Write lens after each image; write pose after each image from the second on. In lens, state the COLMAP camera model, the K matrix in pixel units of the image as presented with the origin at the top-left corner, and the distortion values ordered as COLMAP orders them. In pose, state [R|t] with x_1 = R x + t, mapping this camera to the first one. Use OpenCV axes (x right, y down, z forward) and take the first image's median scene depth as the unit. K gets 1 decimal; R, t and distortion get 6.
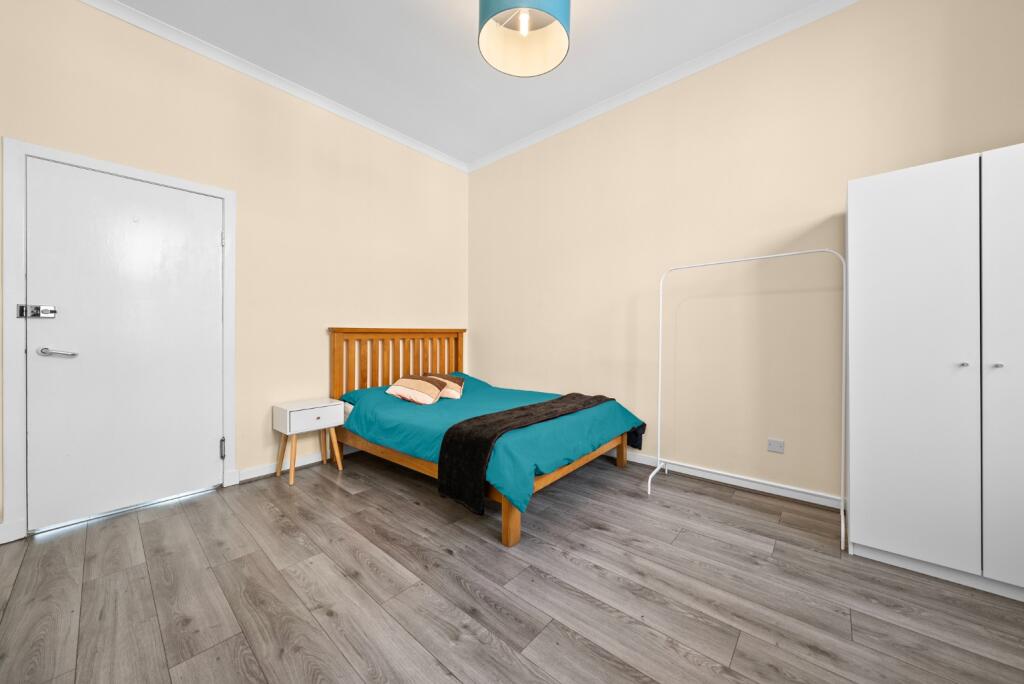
lens RADIAL K [[361.2, 0, 512.0], [0, 361.2, 342.0], [0, 0, 1]] dist [0.000520, 0.000016]
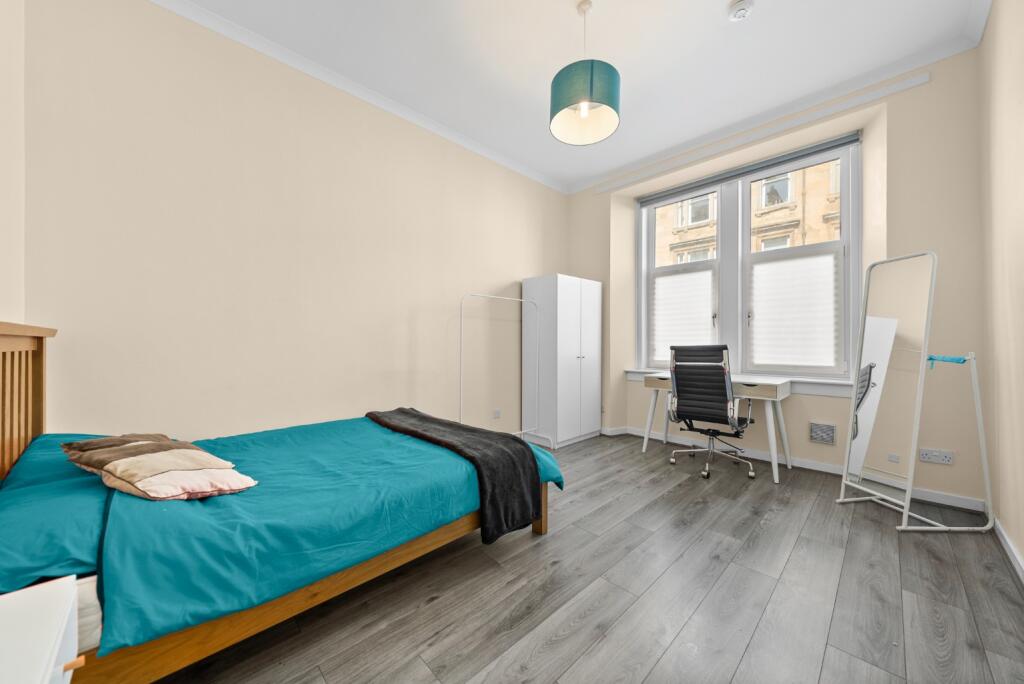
lens RADIAL K [[367.6, 0, 512.4], [0, 367.6, 353.4], [0, 0, 1]] dist [-0.000263, -0.000030]
pose [[0.078325, -0.016461, 0.996792, -1.147043], [0.014060, 0.999782, 0.015405, -0.014510], [-0.996829, 0.012808, 0.078540, 0.997970]]
